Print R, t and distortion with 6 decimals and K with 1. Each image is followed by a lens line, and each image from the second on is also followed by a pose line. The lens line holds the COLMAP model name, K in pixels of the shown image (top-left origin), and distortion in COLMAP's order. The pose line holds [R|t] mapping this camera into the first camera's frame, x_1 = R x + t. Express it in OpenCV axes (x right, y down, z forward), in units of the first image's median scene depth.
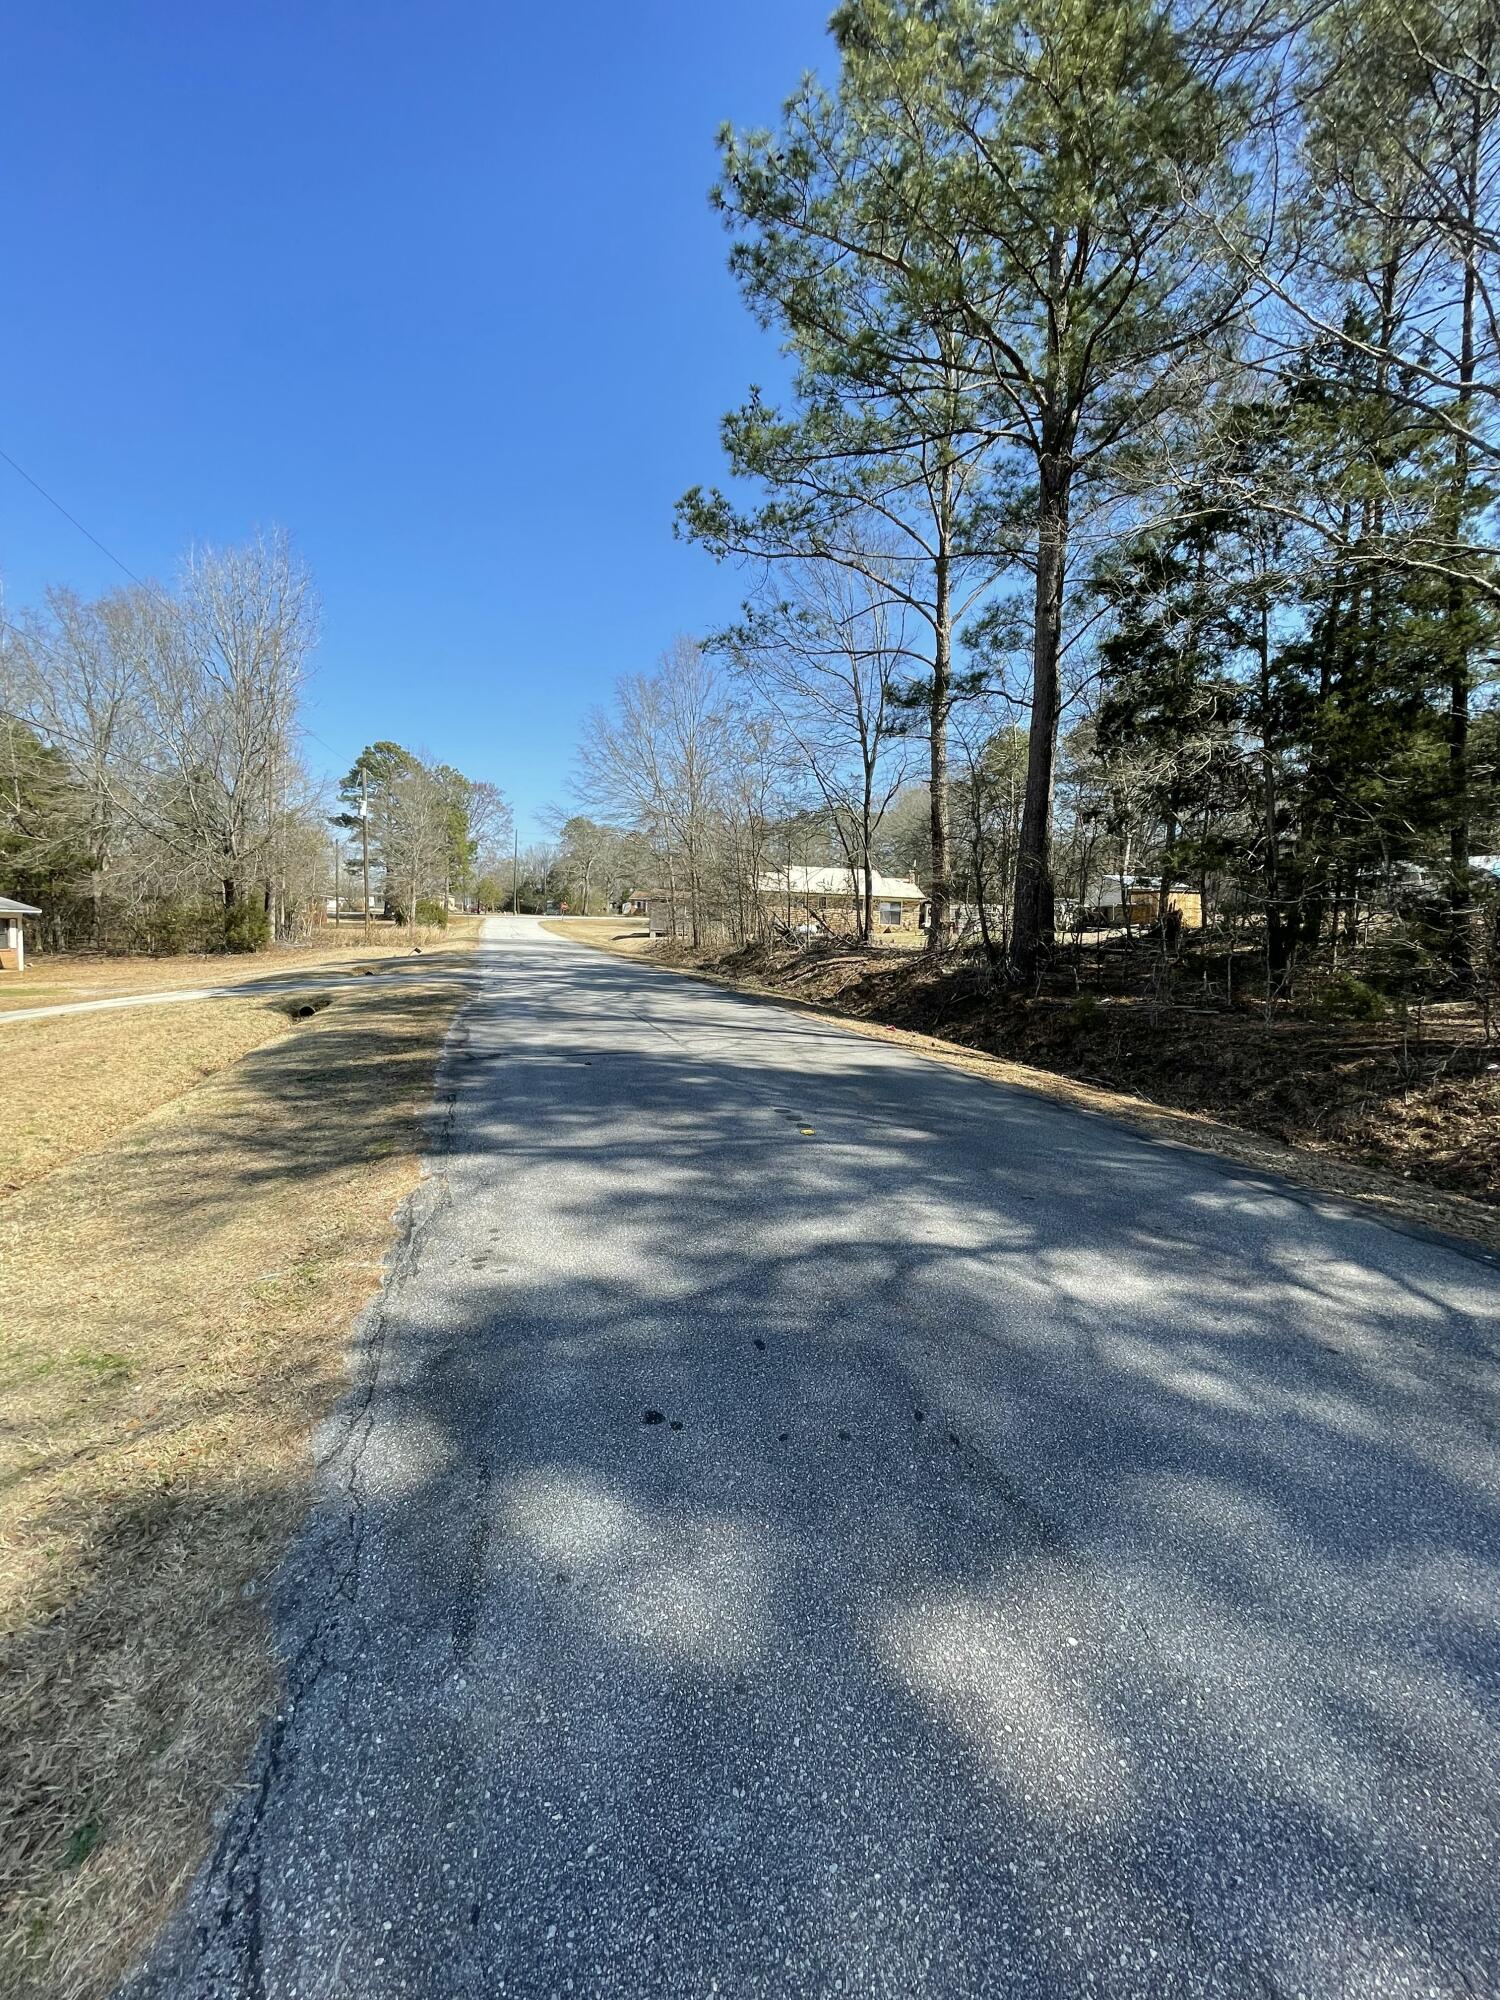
lens RADIAL K [[805.7, 0, 750.0], [0, 805.7, 999.7], [0, 0, 1]] dist [-0.001136, 0.000195]
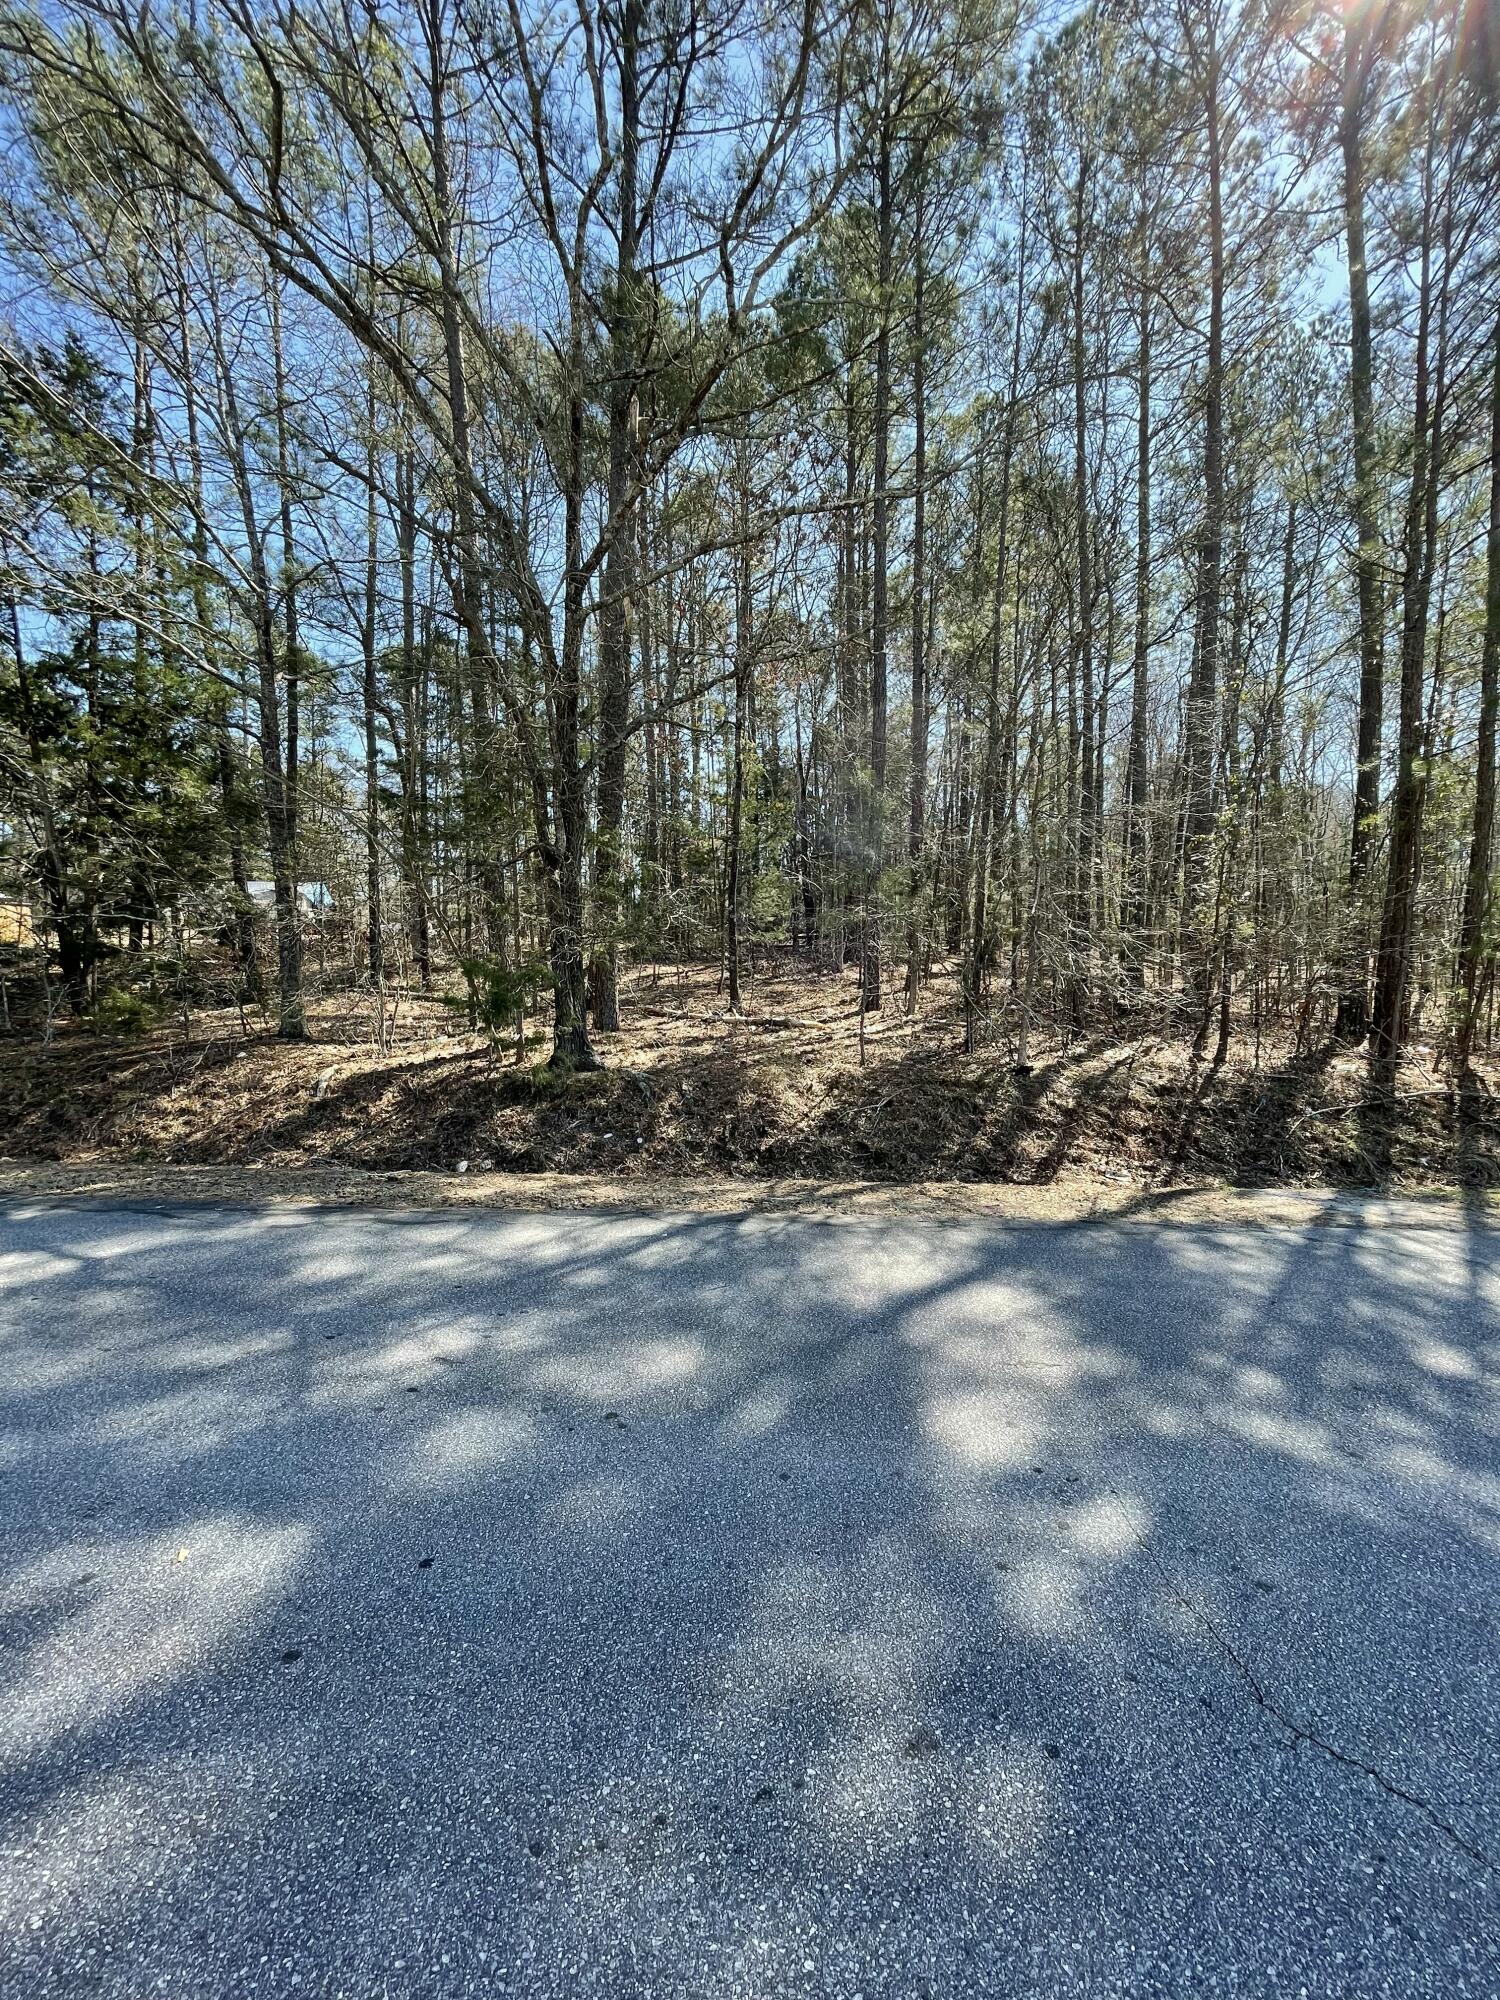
lens RADIAL K [[805.7, 0, 749.4], [0, 805.7, 996.9], [0, 0, 1]] dist [-0.001136, 0.000195]
pose [[0.346576, -0.072562, 0.935211, 0.049606], [0.092621, 0.994779, 0.042860, 0.014416], [-0.933438, 0.071765, 0.351487, -0.168082]]
